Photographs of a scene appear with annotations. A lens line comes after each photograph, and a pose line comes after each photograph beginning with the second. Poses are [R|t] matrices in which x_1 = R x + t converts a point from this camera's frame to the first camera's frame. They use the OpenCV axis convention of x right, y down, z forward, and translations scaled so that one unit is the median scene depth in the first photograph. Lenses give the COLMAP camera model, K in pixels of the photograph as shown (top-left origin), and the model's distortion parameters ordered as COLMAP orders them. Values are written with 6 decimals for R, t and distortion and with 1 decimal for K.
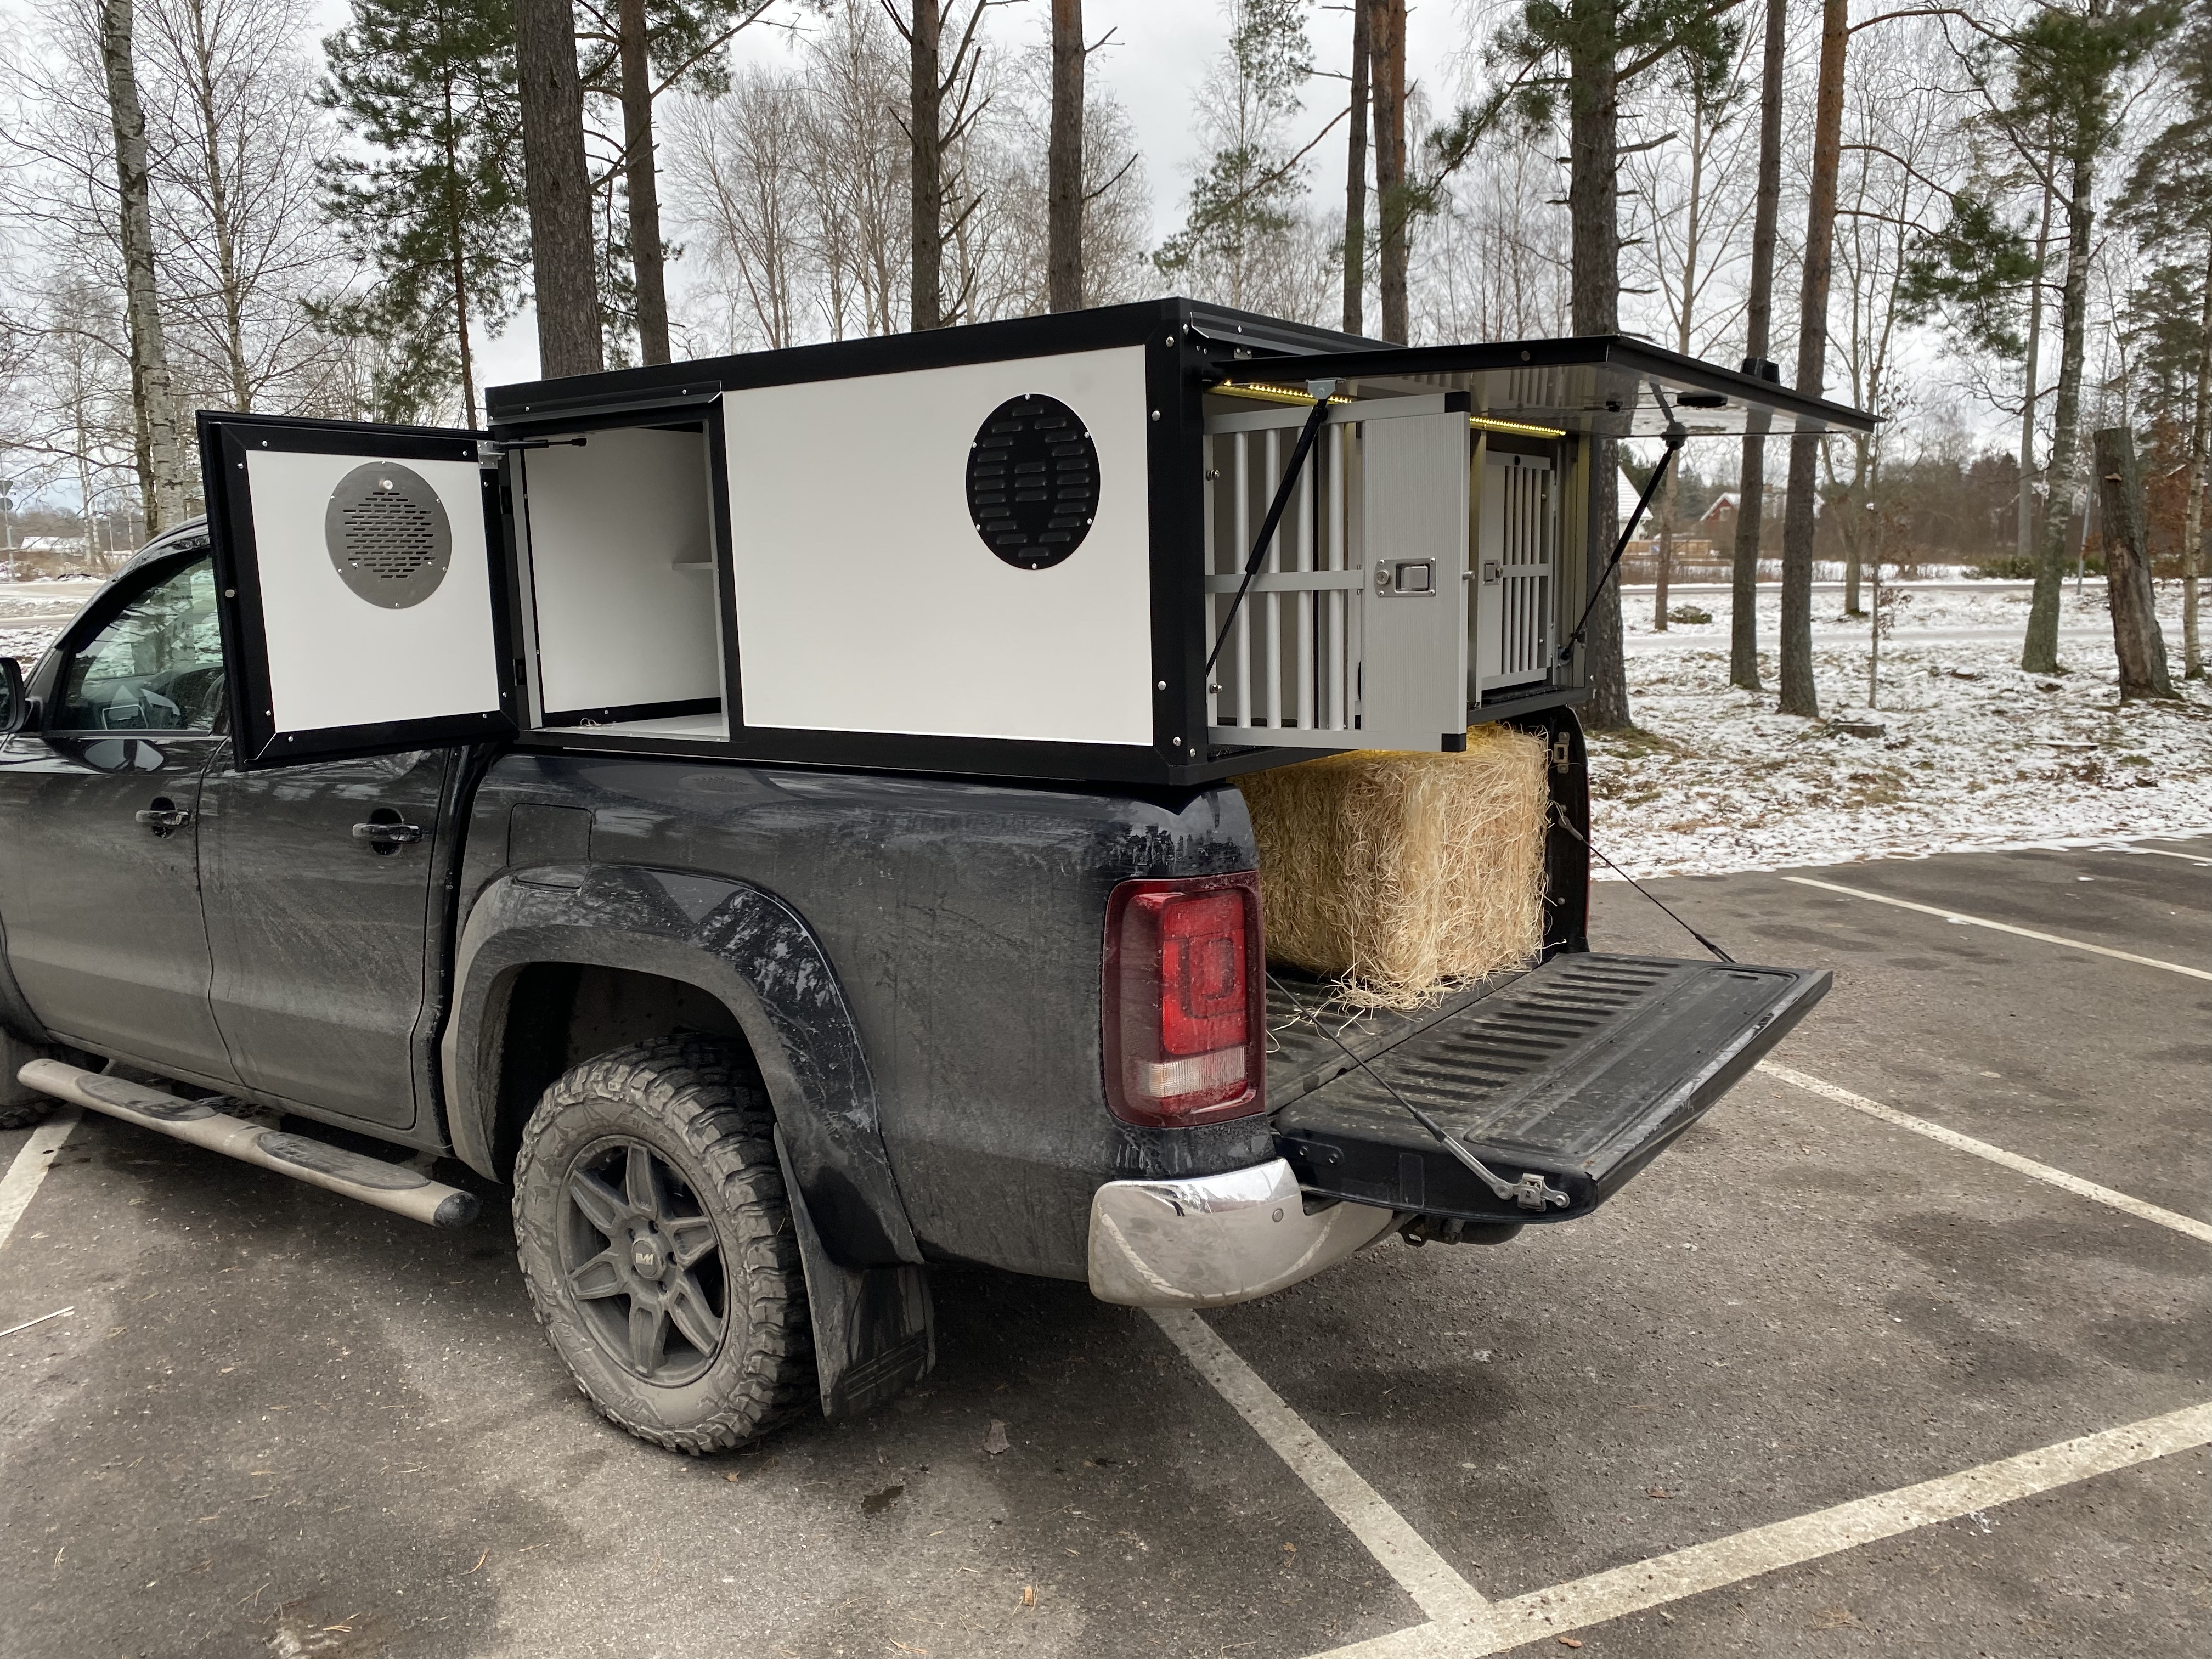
lens RADIAL K [[1692.0, 0, 1127.4], [0, 1692.0, 840.1], [0, 0, 1]] dist [0.032079, -0.038173]
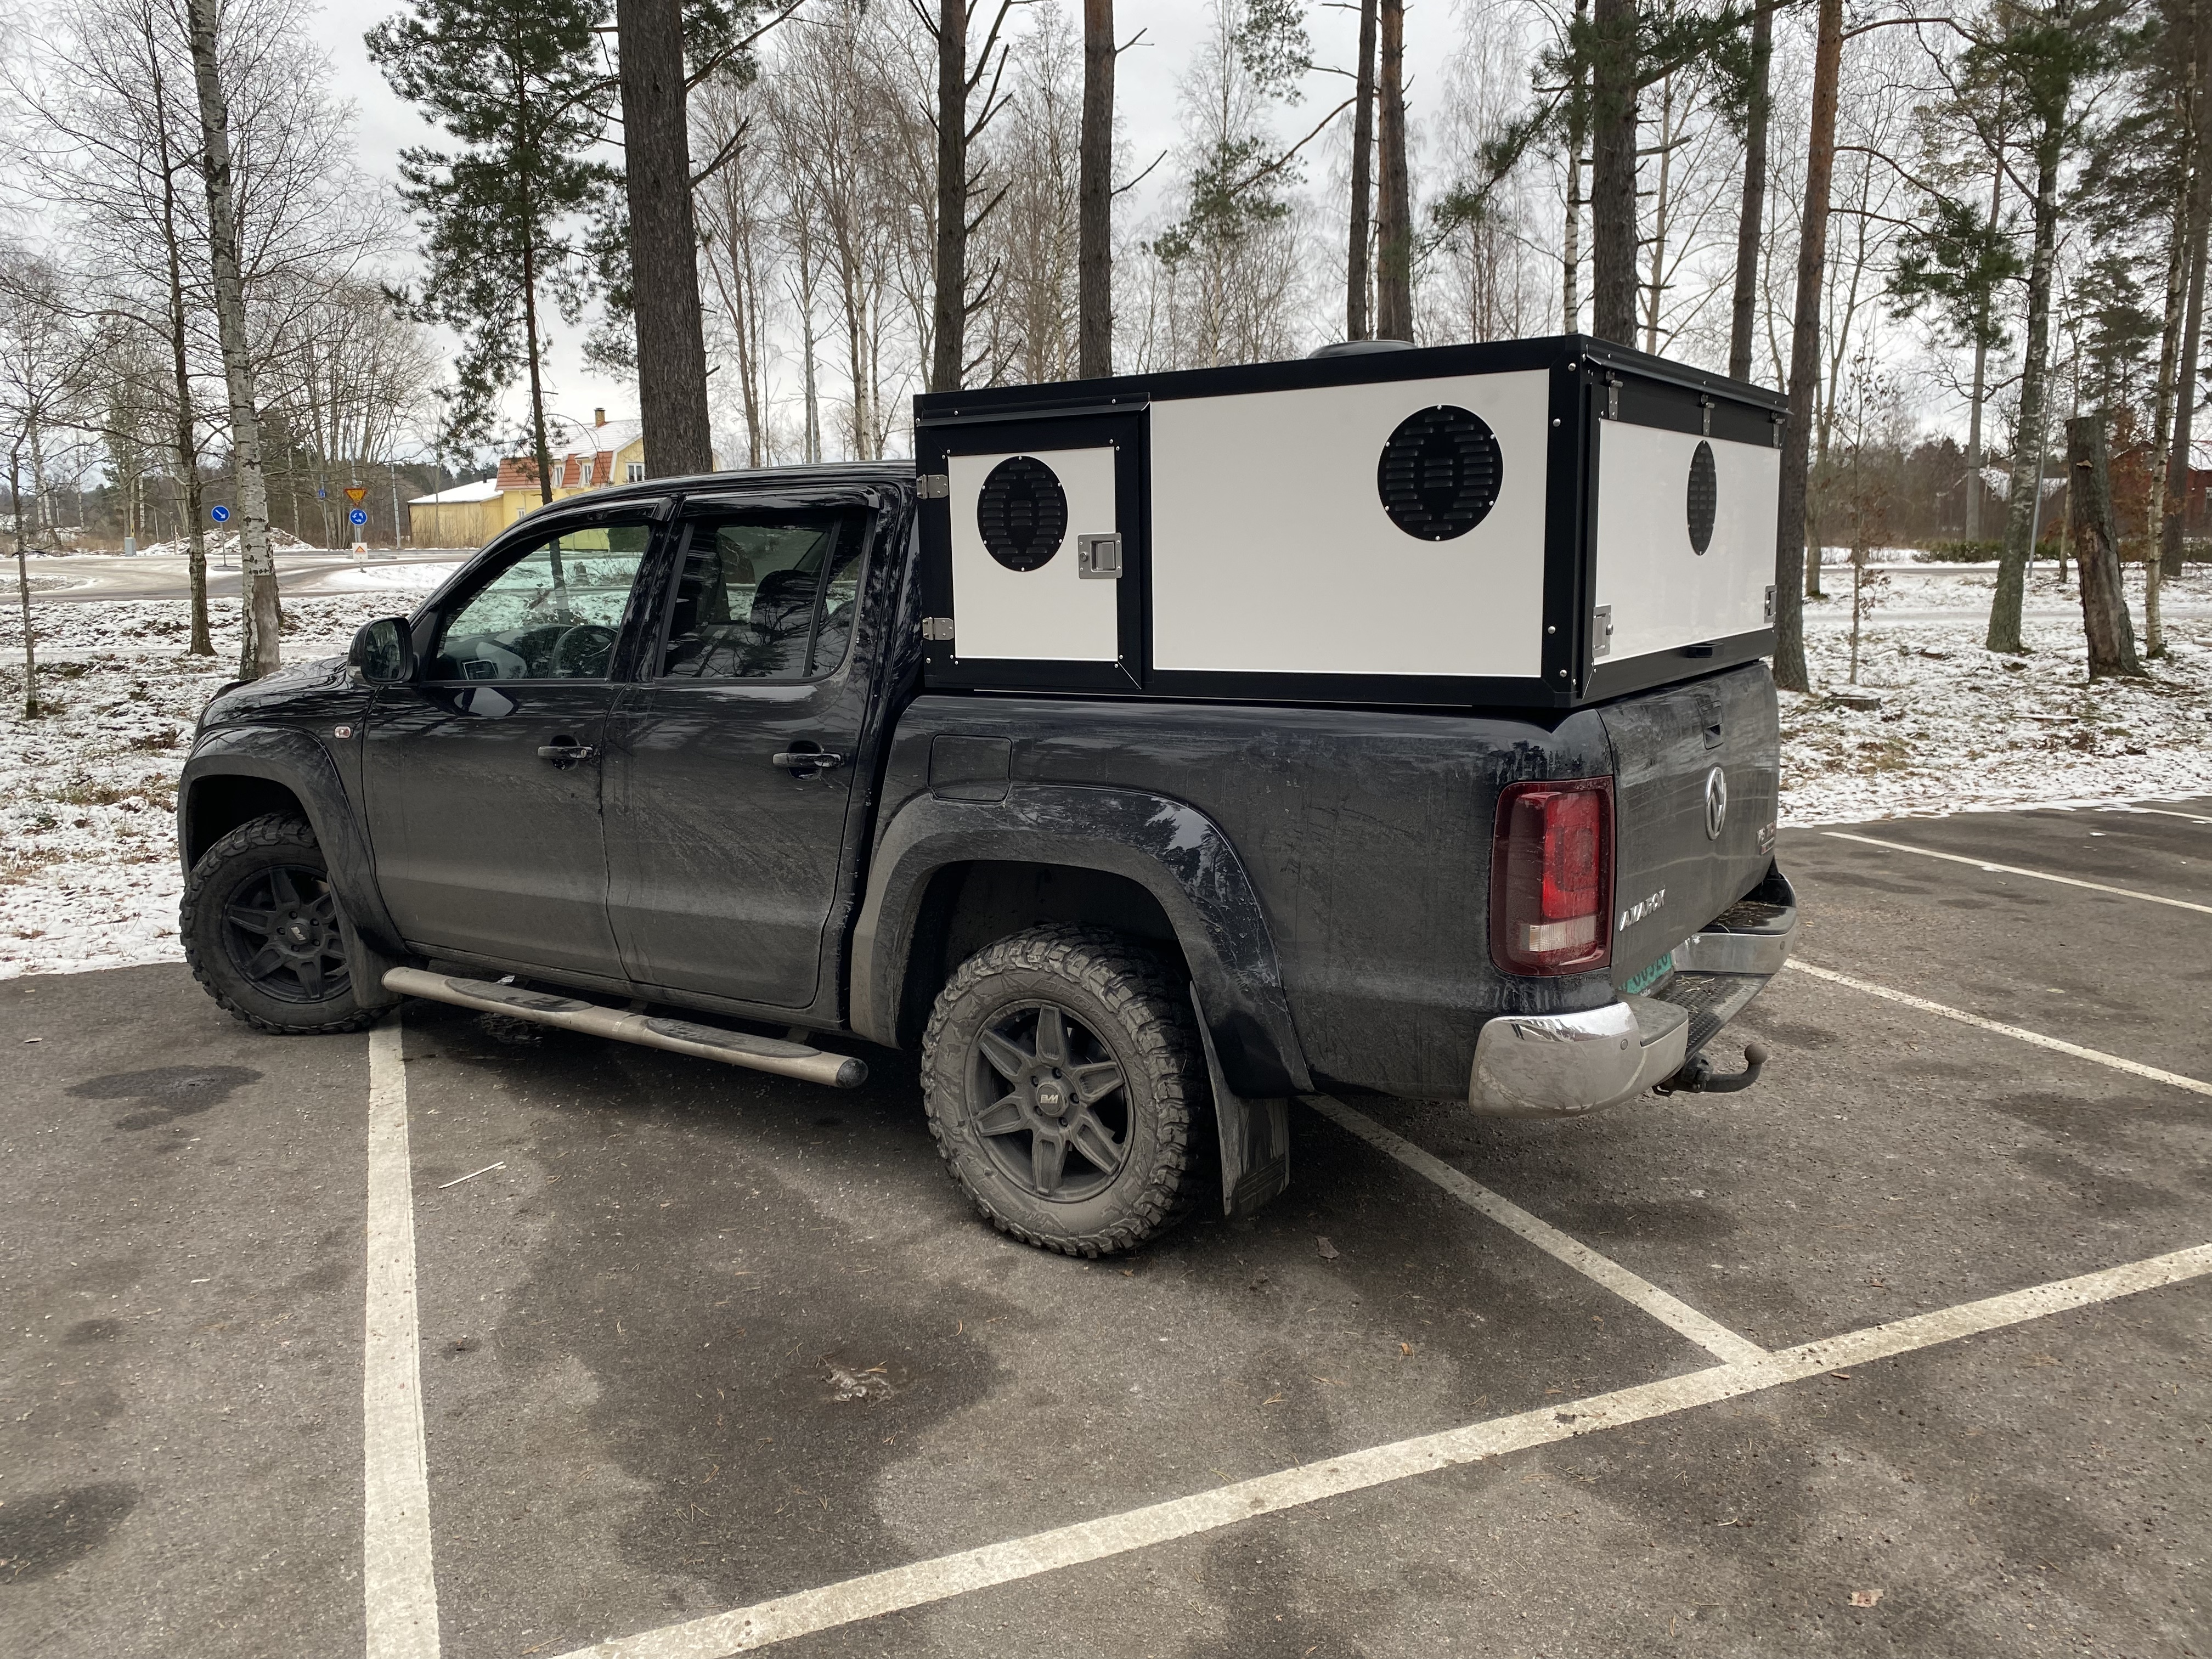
lens RADIAL K [[1692.0, 0, 1093.4], [0, 1692.0, 835.7], [0, 0, 1]] dist [0.032079, -0.038173]
pose [[0.999888, 0.001449, 0.014914, -0.227714], [-0.001573, 0.999964, 0.008328, 0.036301], [-0.014901, -0.008351, 0.999854, -0.194148]]
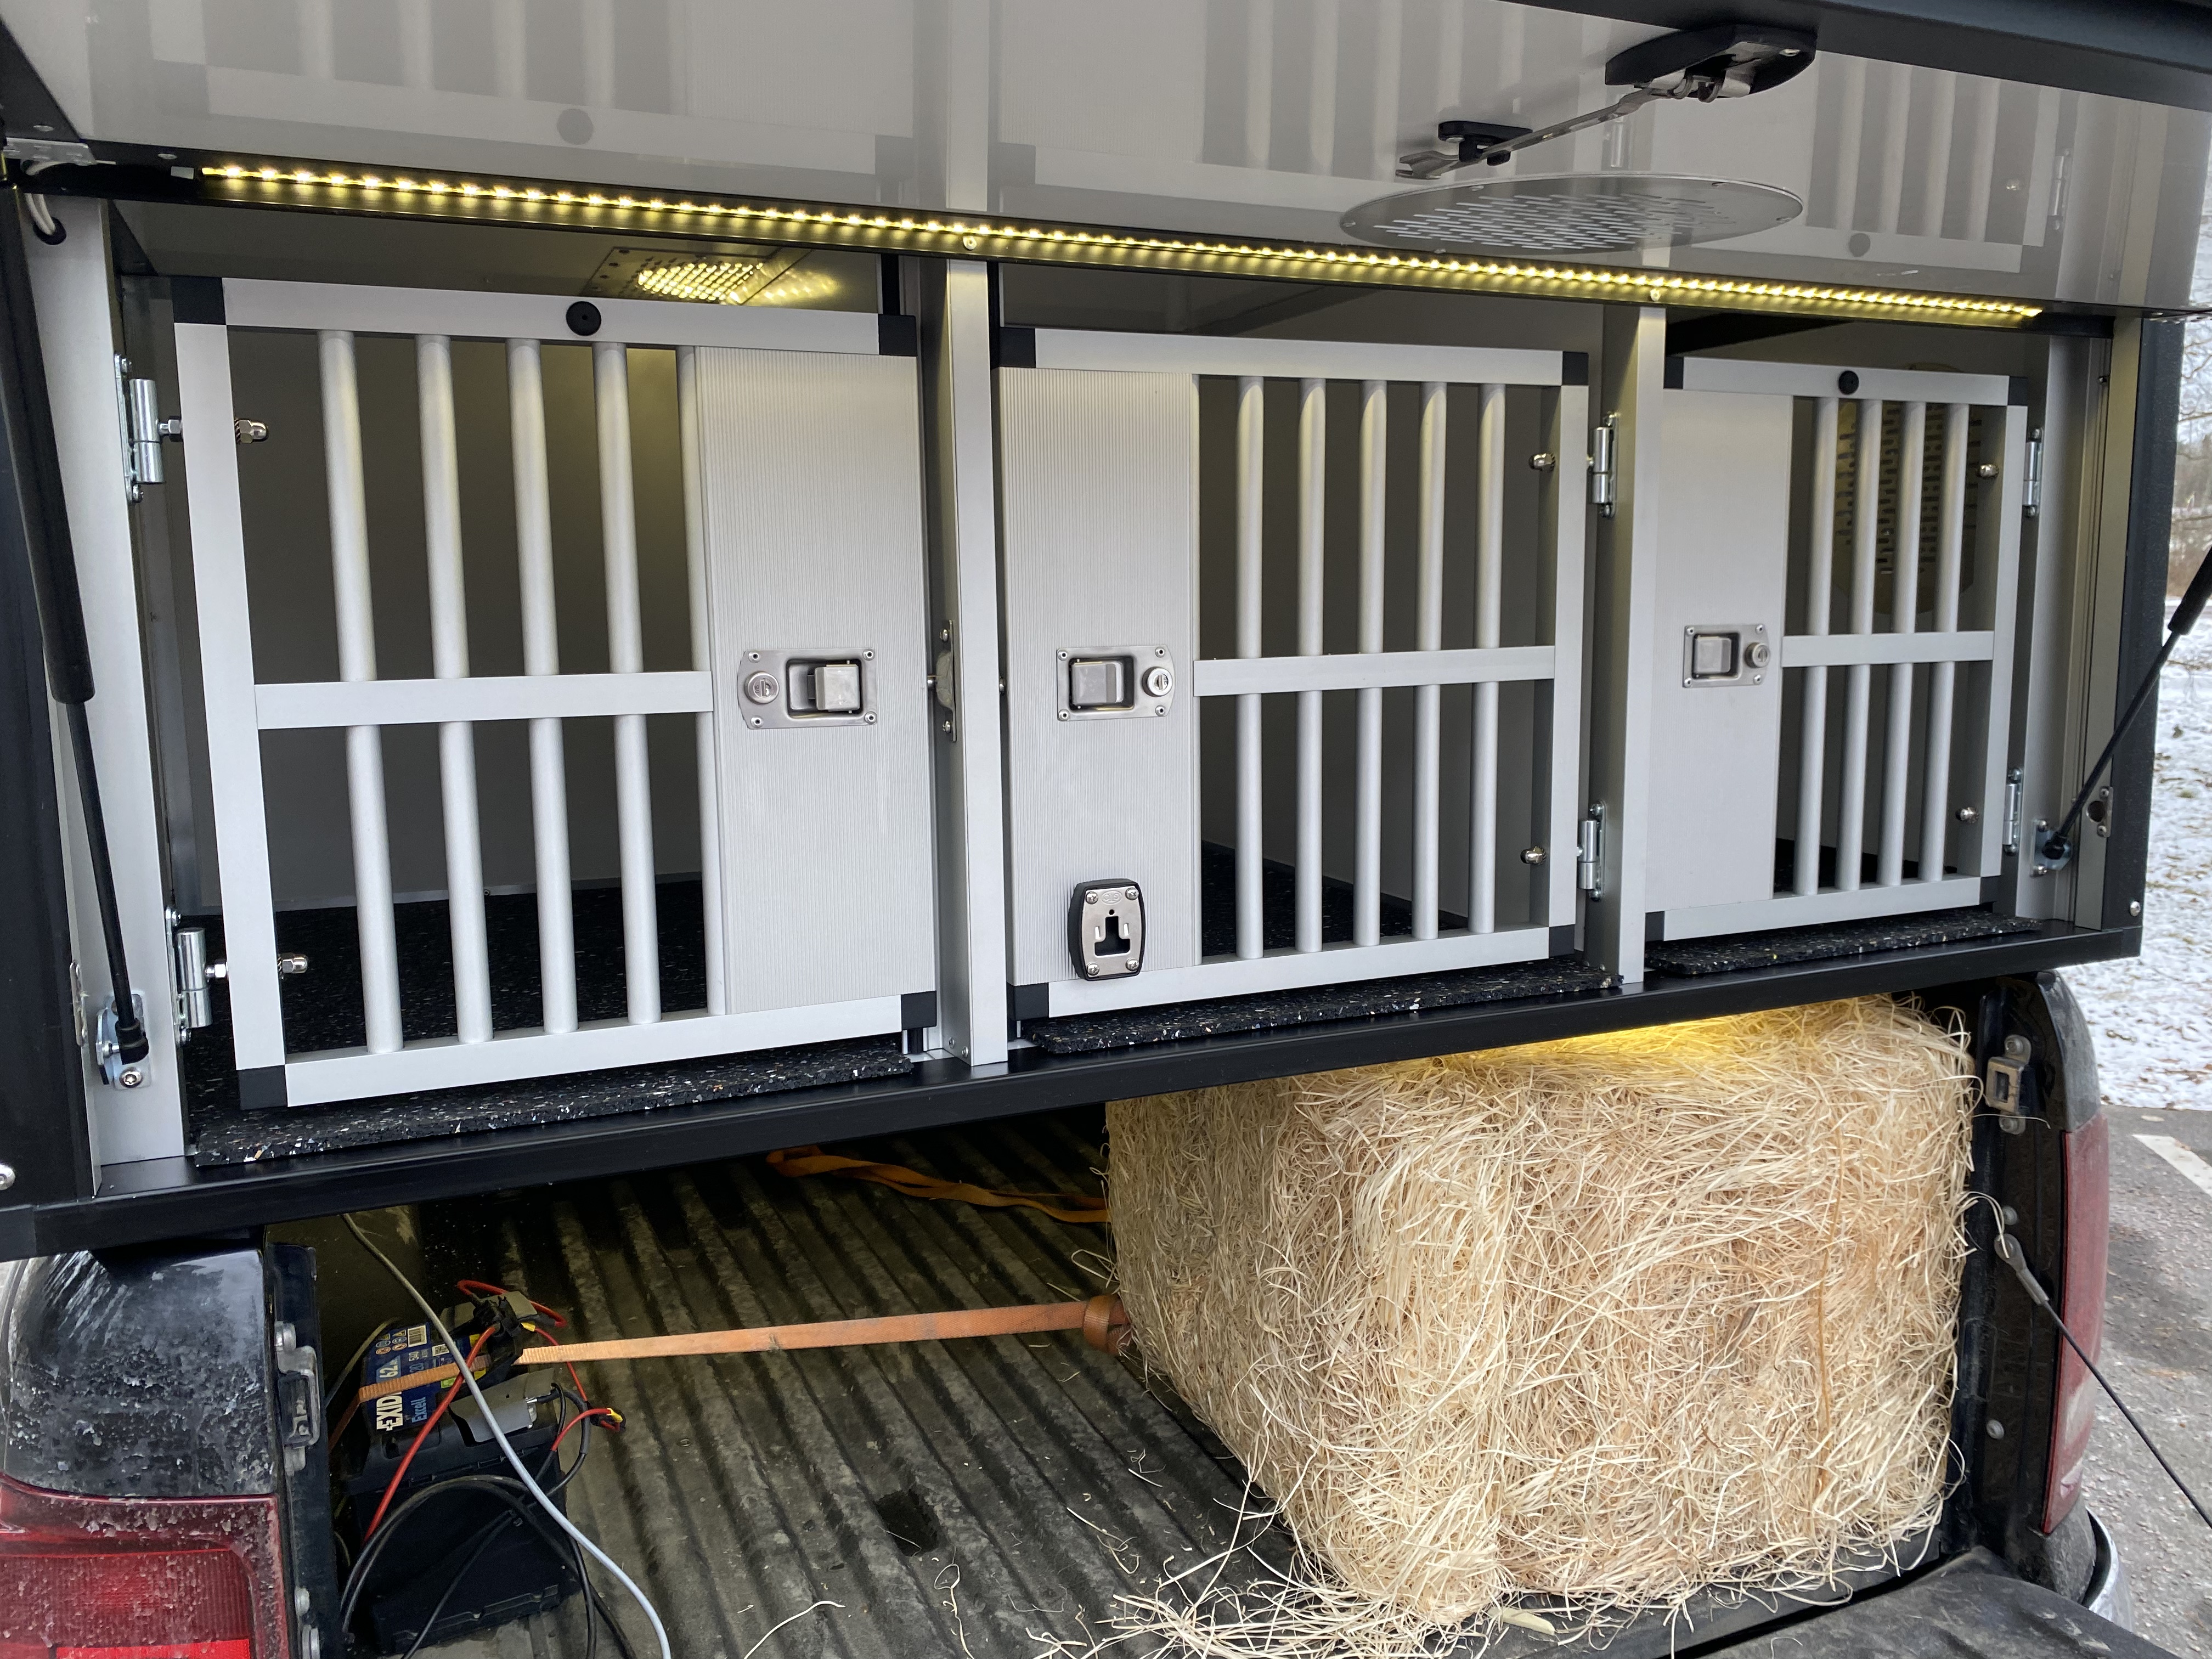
lens RADIAL K [[1692.0, 0, 1109.9], [0, 1692.0, 817.5], [0, 0, 1]] dist [0.032079, -0.038173]
pose [[0.853343, 0.088629, -0.513762, 0.275189], [-0.095629, 0.995334, 0.012868, -0.100645], [0.512505, 0.038149, 0.857836, 0.524282]]
